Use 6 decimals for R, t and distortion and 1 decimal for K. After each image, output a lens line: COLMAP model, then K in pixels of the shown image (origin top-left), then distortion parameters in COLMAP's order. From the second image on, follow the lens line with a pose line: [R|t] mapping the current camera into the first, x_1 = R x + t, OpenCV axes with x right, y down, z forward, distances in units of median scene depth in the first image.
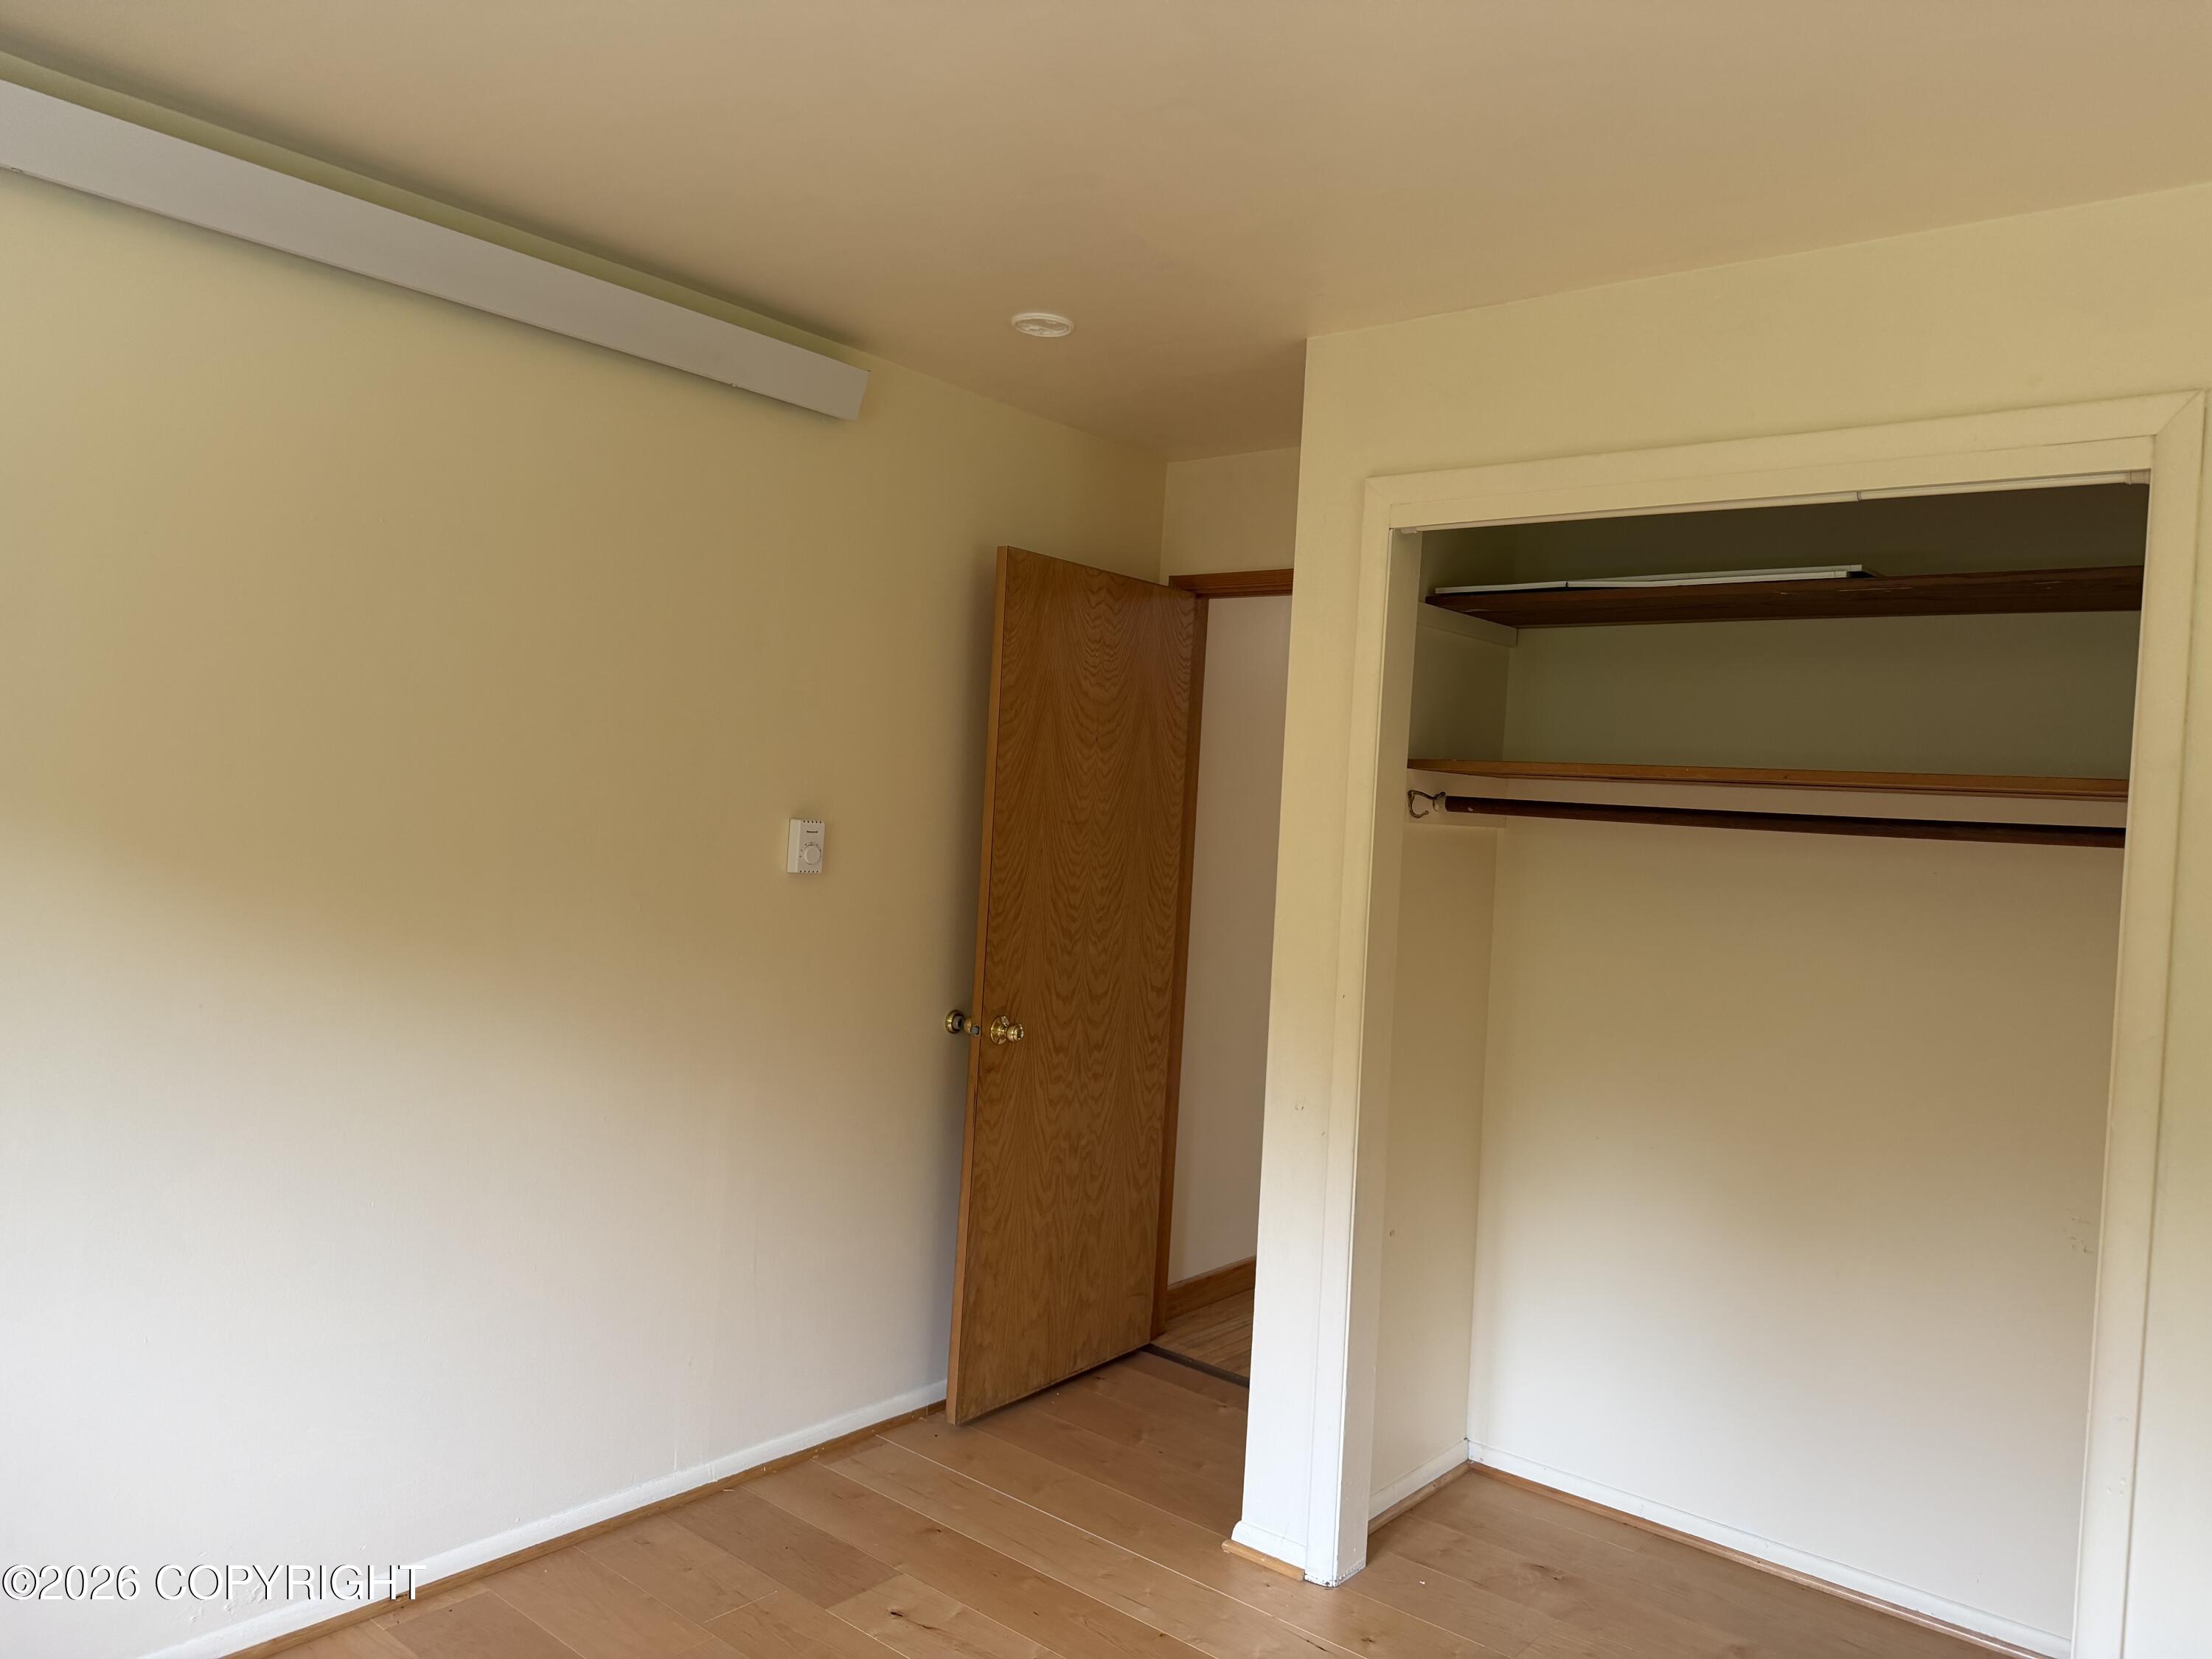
lens RADIAL K [[1562.8, 0, 1106.0], [0, 1562.8, 829.5], [0, 0, 1]] dist [0.002115, -0.003234]
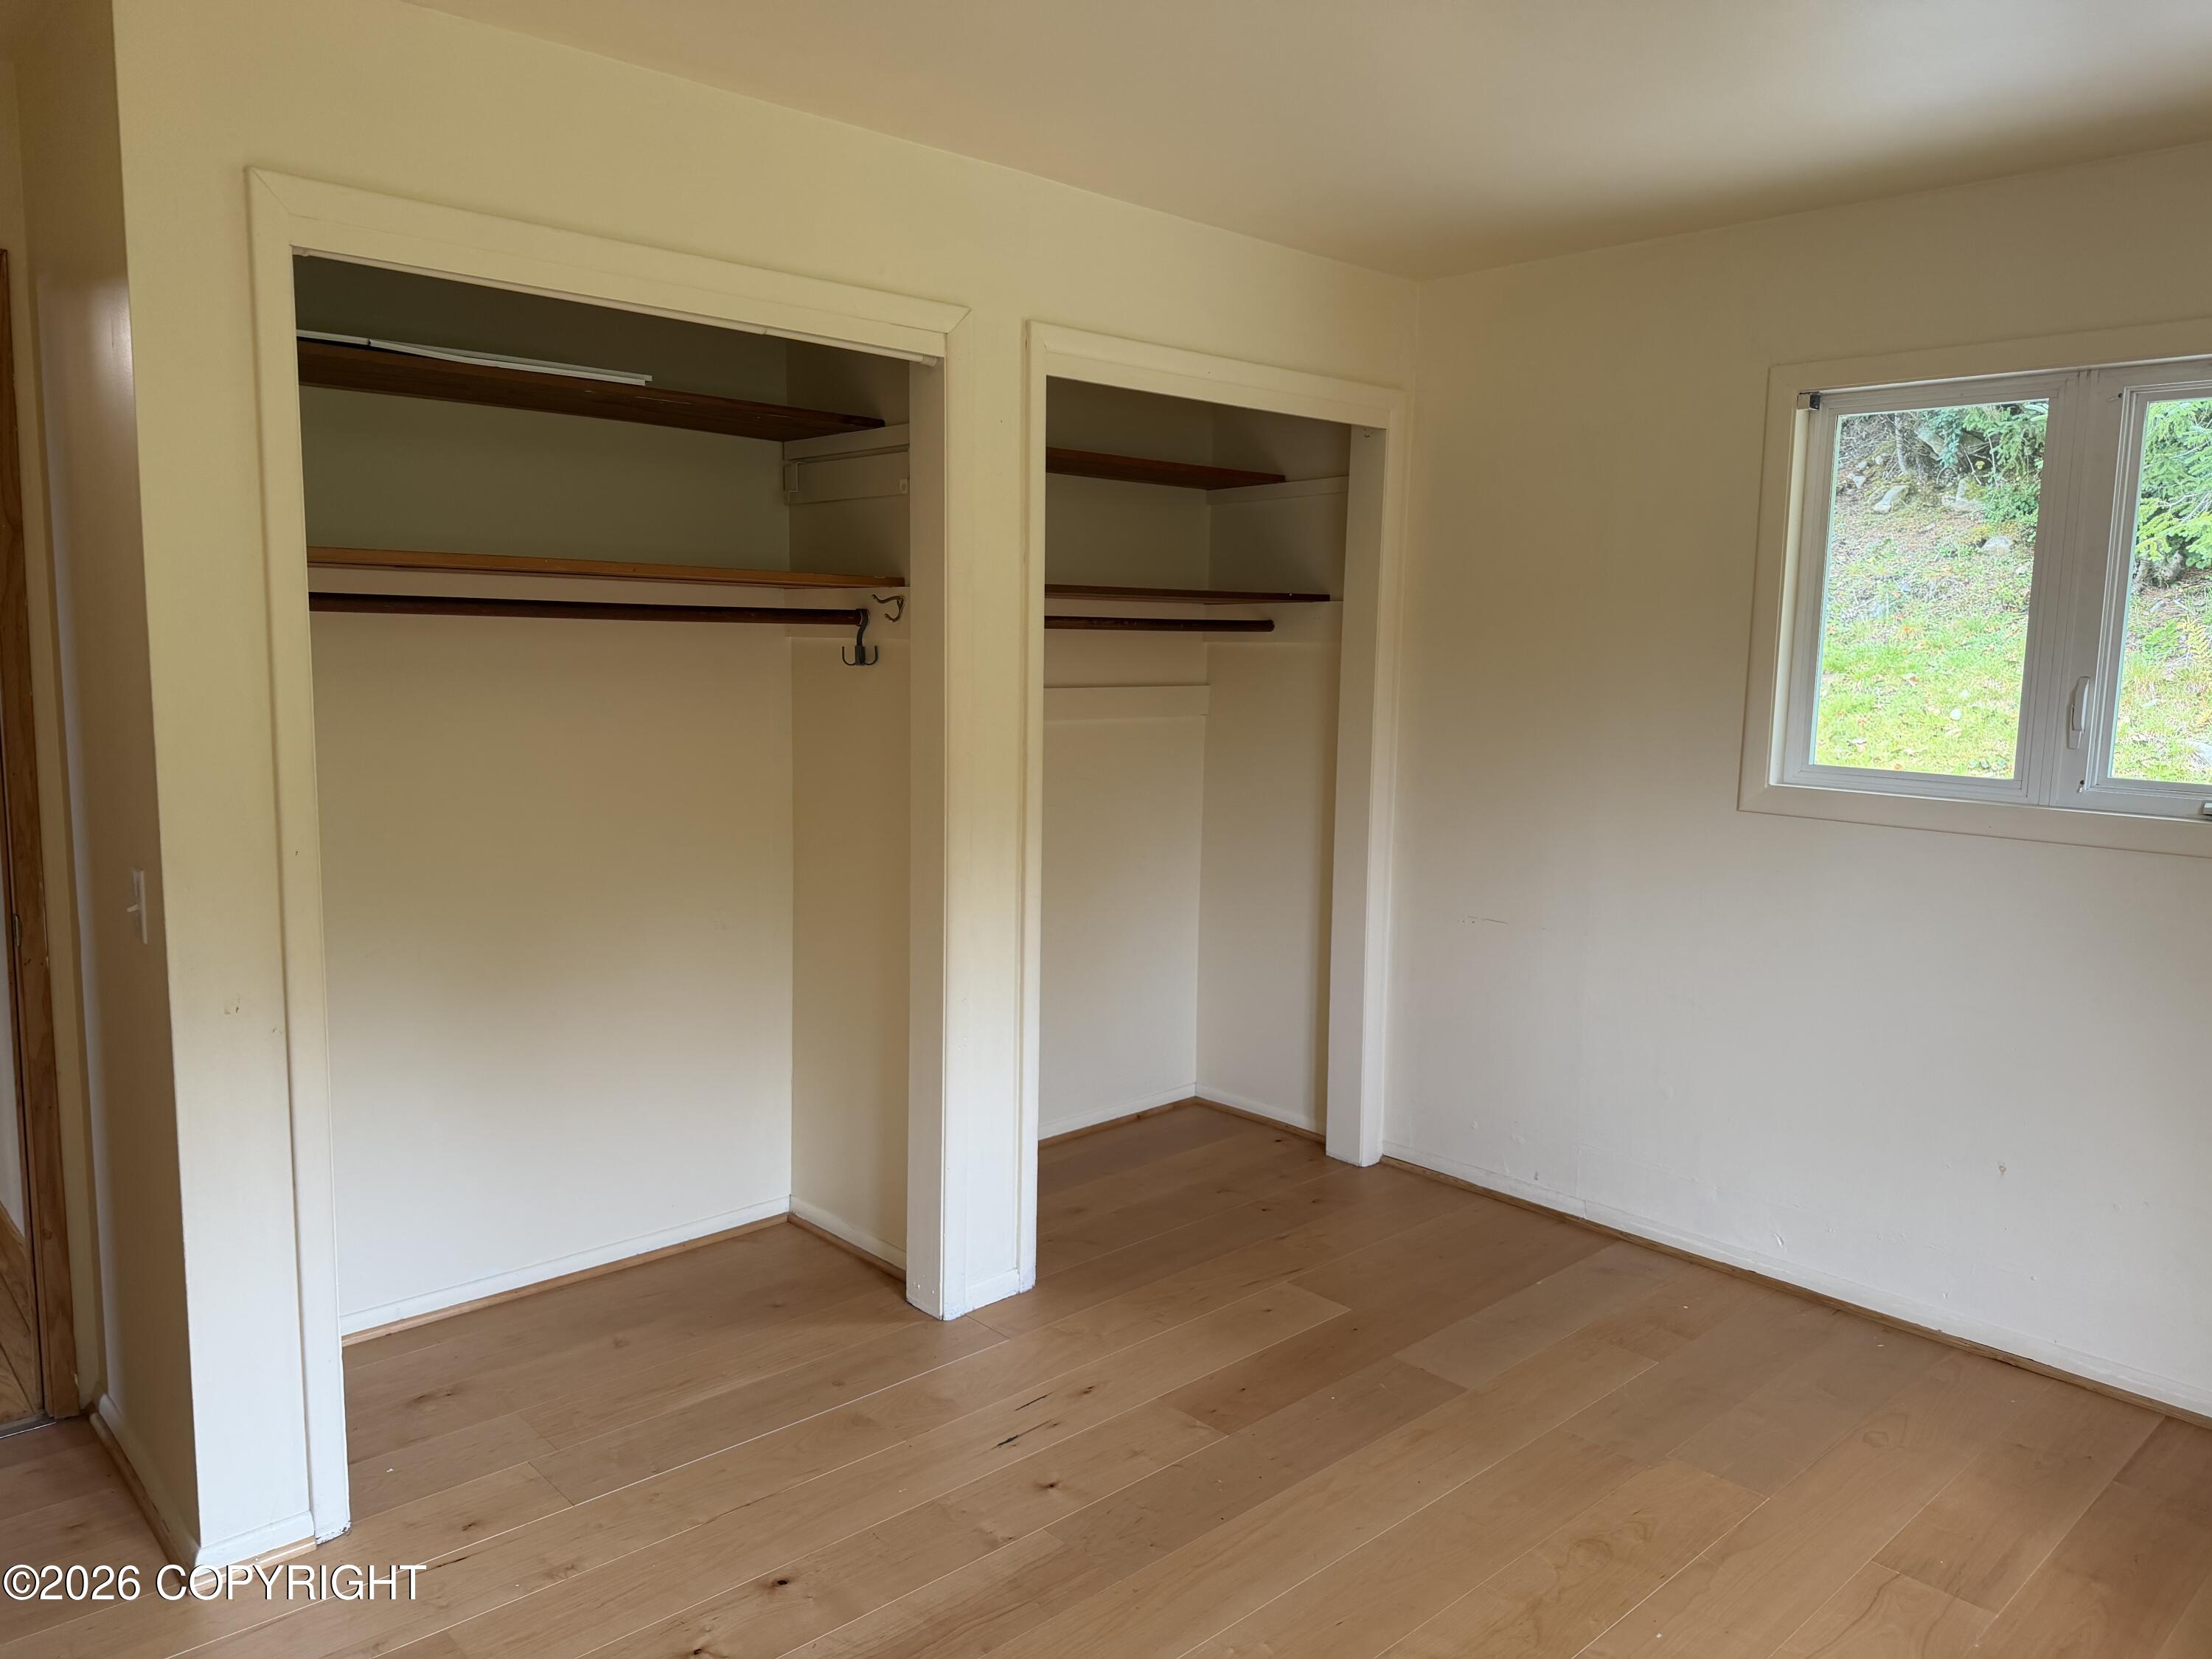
lens RADIAL K [[1562.8, 0, 1106.0], [0, 1562.8, 829.5], [0, 0, 1]] dist [0.002115, -0.003234]
pose [[0.131991, -0.174475, 0.975775, -0.559135], [0.002769, 0.984448, 0.175652, -0.041451], [-0.991247, -0.020482, 0.130421, 0.476327]]
